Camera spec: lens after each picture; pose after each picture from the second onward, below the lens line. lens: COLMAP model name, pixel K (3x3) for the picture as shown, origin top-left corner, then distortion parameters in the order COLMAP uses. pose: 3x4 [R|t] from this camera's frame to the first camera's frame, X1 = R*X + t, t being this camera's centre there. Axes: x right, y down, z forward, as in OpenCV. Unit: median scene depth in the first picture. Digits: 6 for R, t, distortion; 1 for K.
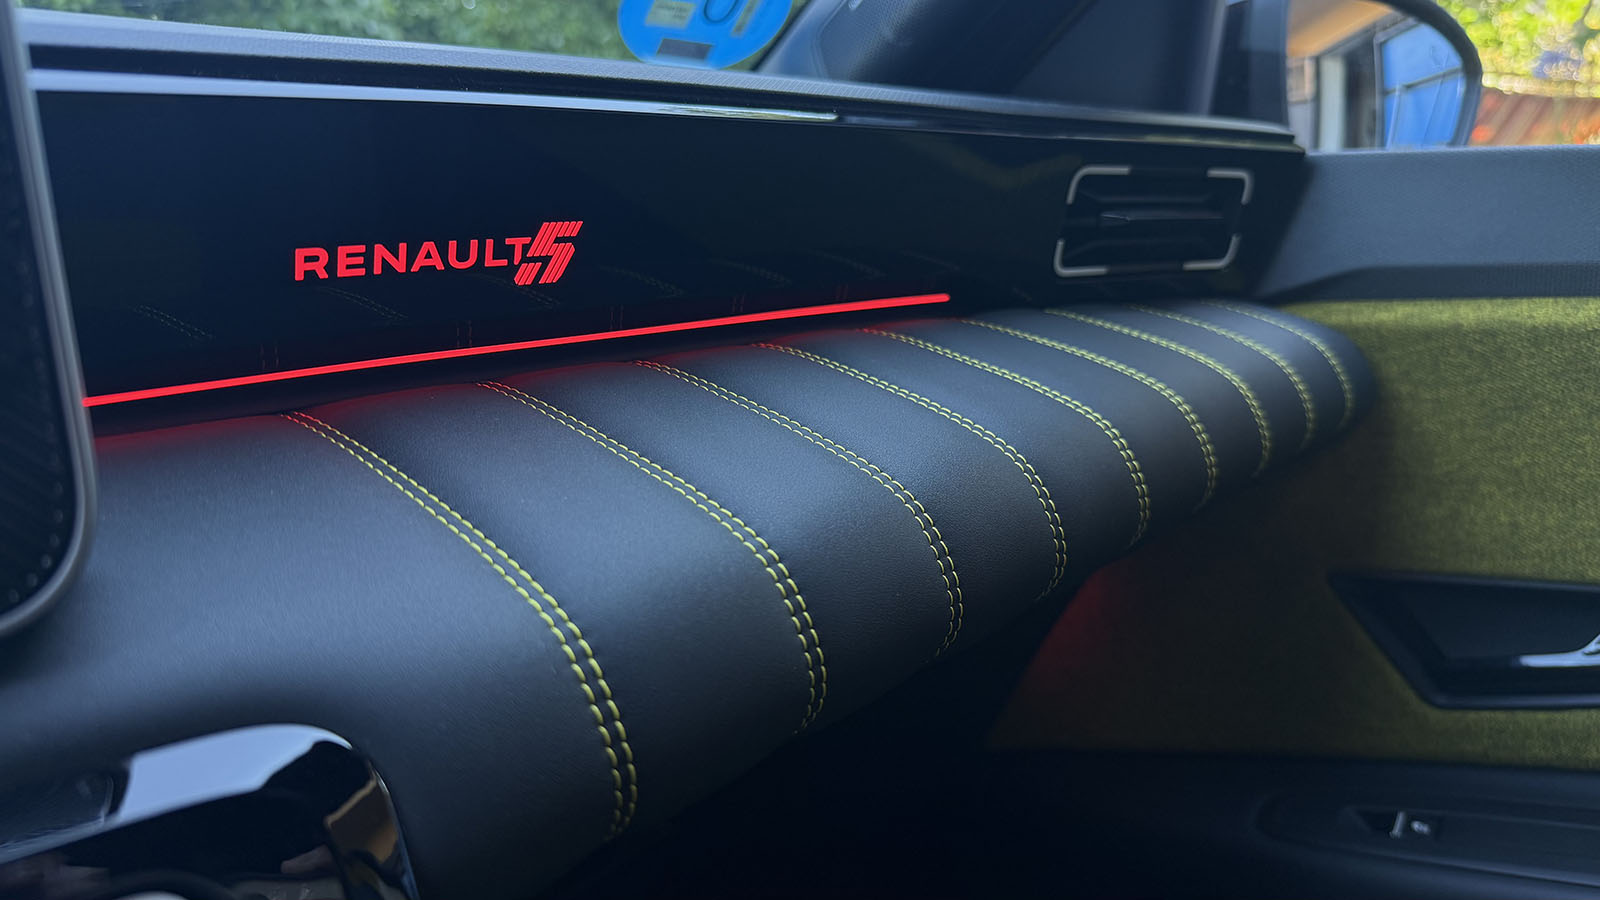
lens RADIAL K [[1142.4, 0, 799.8], [0, 1142.4, 462.5], [0, 0, 1]] dist [0.065609, -0.104496]
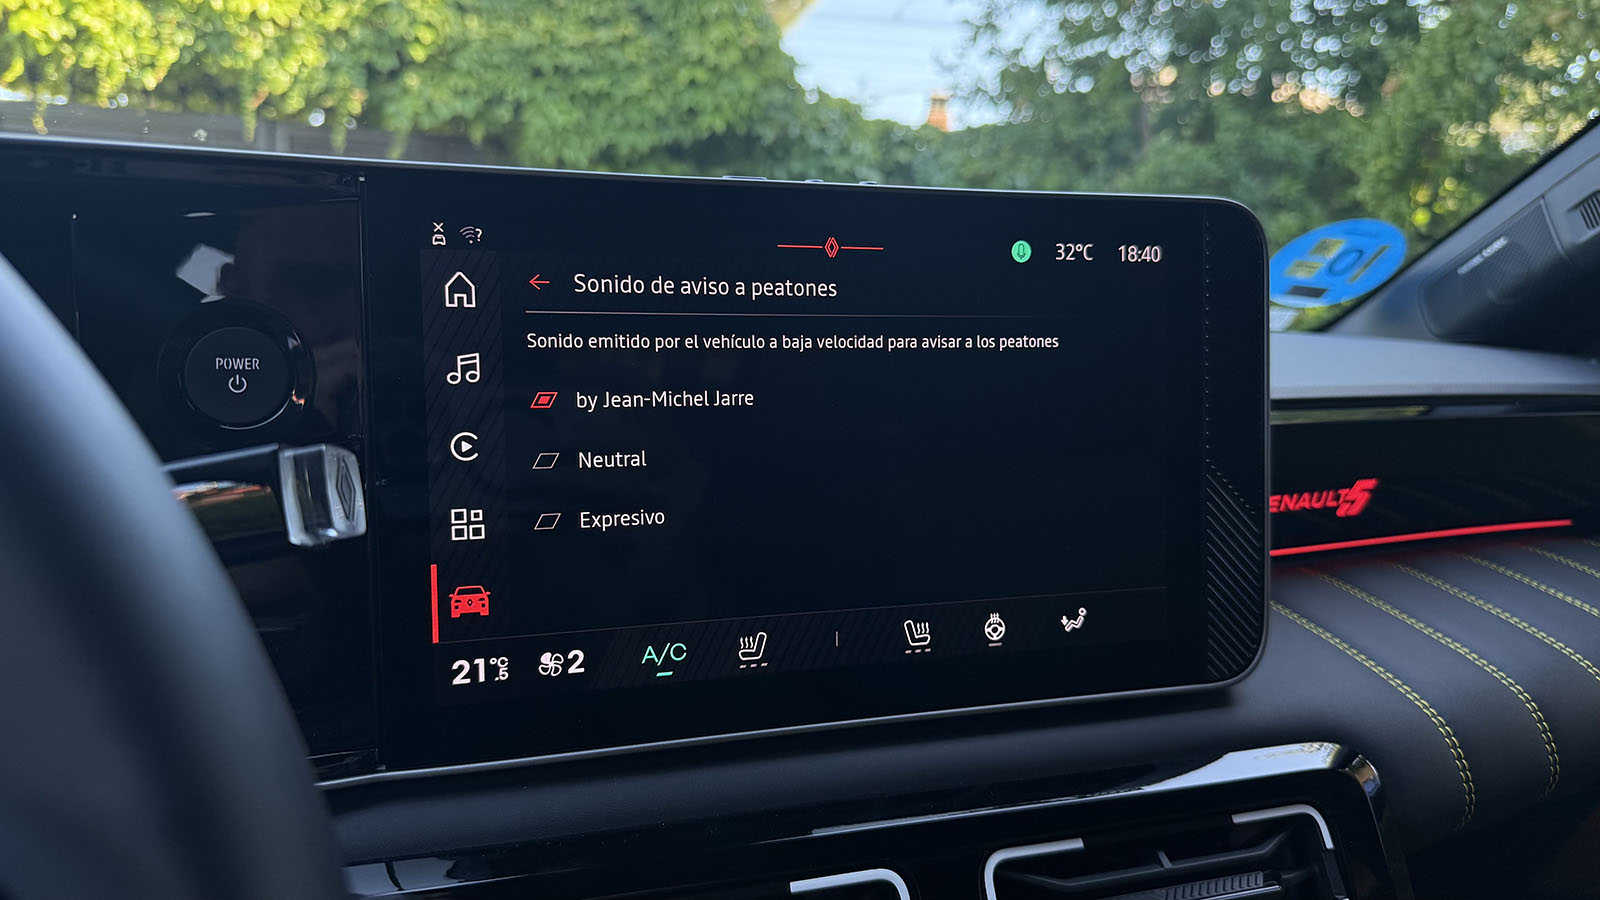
lens RADIAL K [[1142.4, 0, 810.8], [0, 1142.4, 459.7], [0, 0, 1]] dist [0.065609, -0.104496]
pose [[0.942054, 0.081817, -0.325330, -0.423764], [-0.113231, 0.990439, -0.078796, -0.011878], [0.315773, 0.111067, 0.942312, -0.862144]]
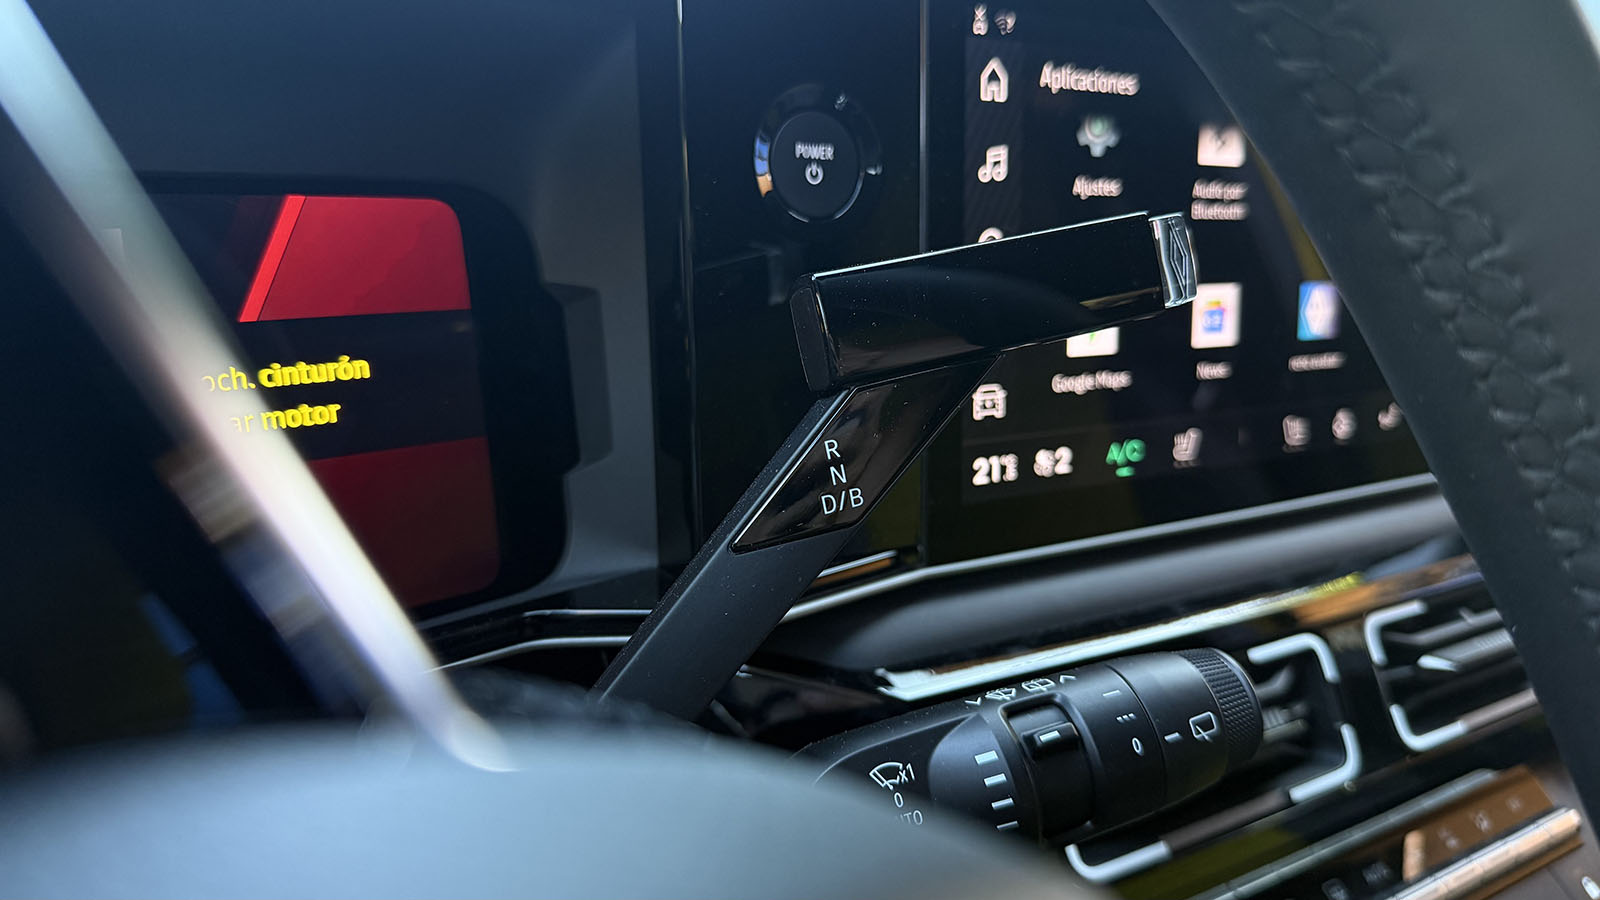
lens RADIAL K [[1142.4, 0, 797.0], [0, 1142.4, 460.6], [0, 0, 1]] dist [0.065609, -0.104496]
pose [[0.992302, 0.080469, -0.094132, -1.110980], [-0.079929, 0.996755, 0.009490, 0.125222], [0.094591, -0.001893, 0.995514, -1.023001]]
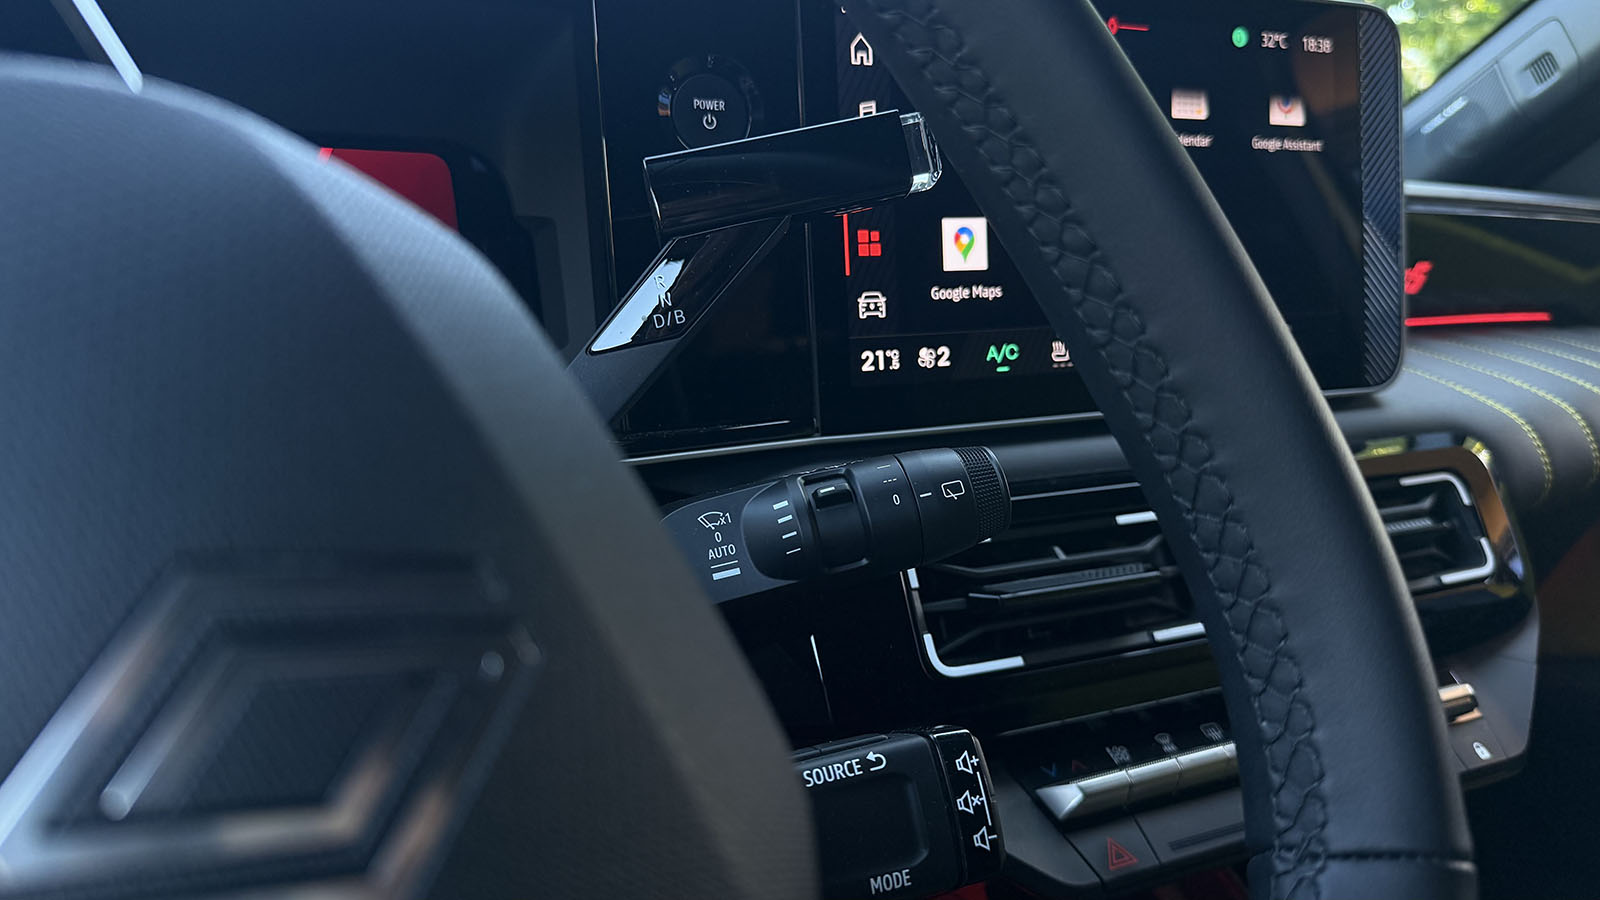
lens RADIAL K [[1142.4, 0, 814.1], [0, 1142.4, 460.9], [0, 0, 1]] dist [0.065609, -0.104496]
pose [[0.976878, 0.051019, -0.207618, -0.825249], [-0.062120, 0.996947, -0.047297, 0.310278], [0.204572, 0.059101, 0.977066, -1.241604]]
